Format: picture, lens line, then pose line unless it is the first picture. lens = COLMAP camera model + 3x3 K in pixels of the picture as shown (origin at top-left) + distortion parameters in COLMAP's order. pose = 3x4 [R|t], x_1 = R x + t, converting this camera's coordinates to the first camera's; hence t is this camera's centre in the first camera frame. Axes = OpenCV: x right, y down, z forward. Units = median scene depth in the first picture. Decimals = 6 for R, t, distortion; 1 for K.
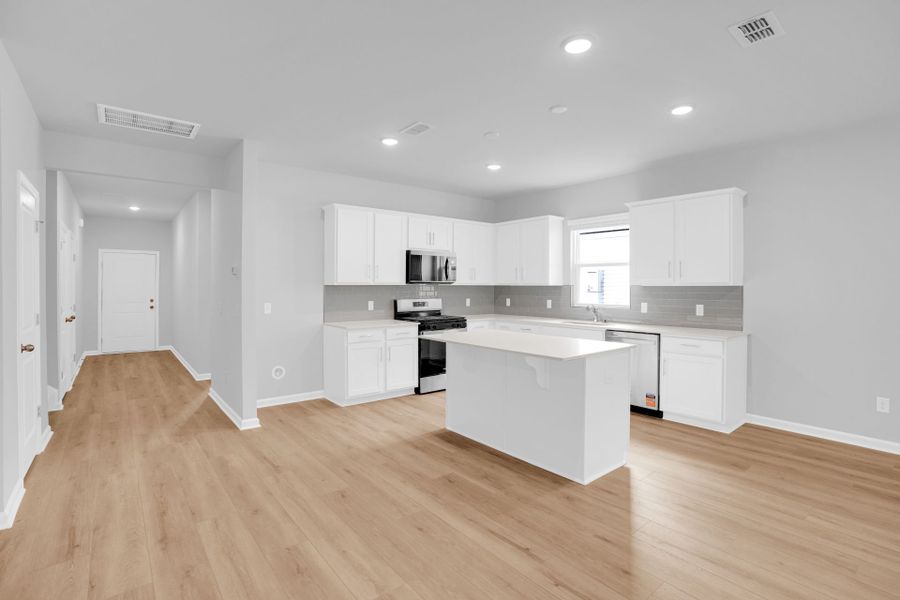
lens RADIAL K [[441.8, 0, 454.0], [0, 441.8, 284.1], [0, 0, 1]] dist [-0.029185, 0.000003]
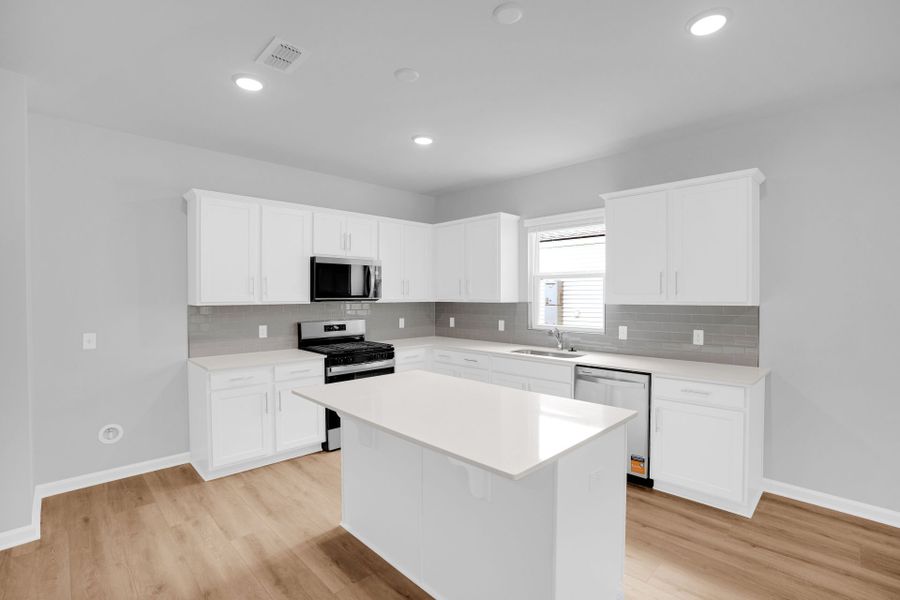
lens RADIAL K [[433.2, 0, 450.0], [0, 433.2, 300.0], [0, 0, 1]] dist [-0.018371, 0.000277]
pose [[0.996628, -0.004410, 0.081930, 0.069370], [0.003242, 0.999891, 0.014376, -0.014726], [-0.081985, -0.014062, 0.996534, 0.268343]]
